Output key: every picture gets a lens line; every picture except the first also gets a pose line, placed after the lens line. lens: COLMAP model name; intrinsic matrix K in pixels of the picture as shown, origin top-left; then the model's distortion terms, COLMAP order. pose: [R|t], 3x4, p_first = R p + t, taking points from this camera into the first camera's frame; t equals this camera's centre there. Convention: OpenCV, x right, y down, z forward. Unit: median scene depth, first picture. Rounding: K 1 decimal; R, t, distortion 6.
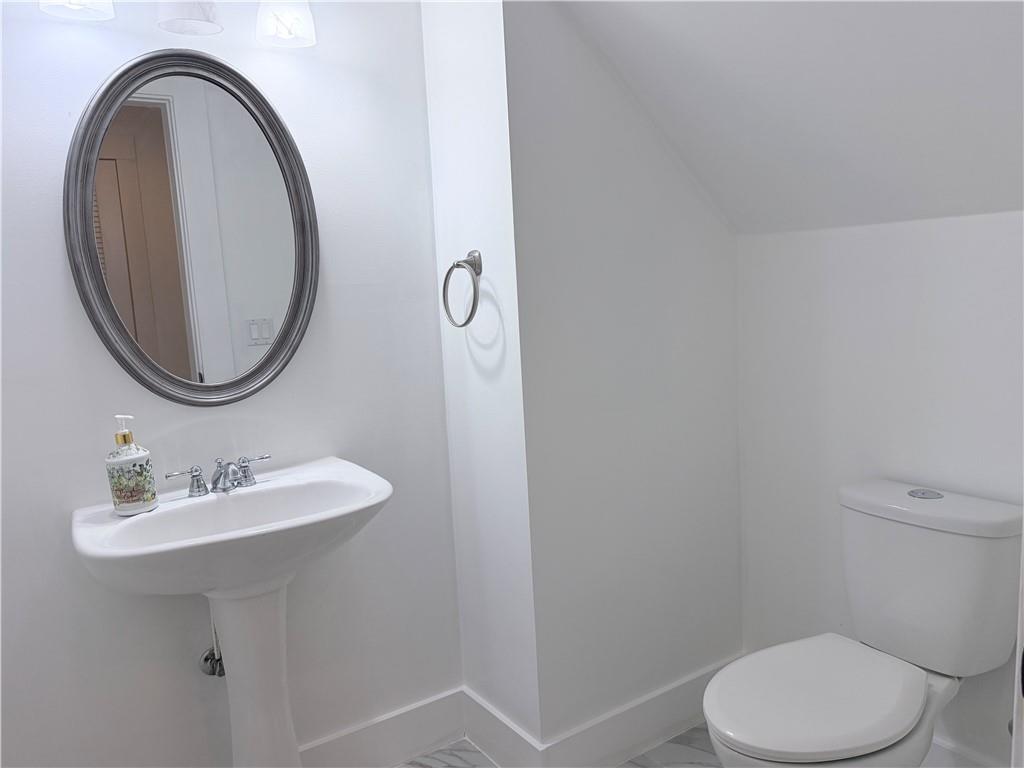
lens RADIAL K [[782.9, 0, 512.0], [0, 782.9, 384.0], [0, 0, 1]] dist [0.004387, -0.007623]
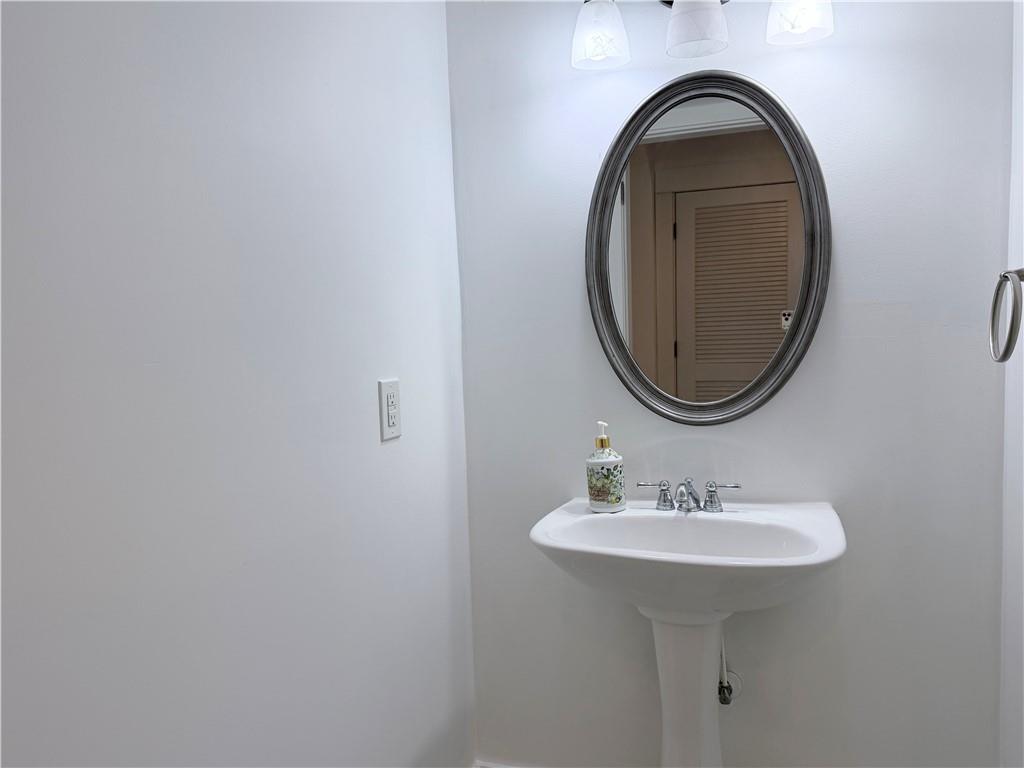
lens RADIAL K [[763.7, 0, 512.0], [0, 763.7, 384.0], [0, 0, 1]] dist [0.123635, -0.213234]
pose [[0.603531, 0.090147, -0.792227, 0.277644], [-0.107341, 0.993729, 0.031301, -0.033093], [0.790081, 0.066148, 0.609423, 0.230504]]
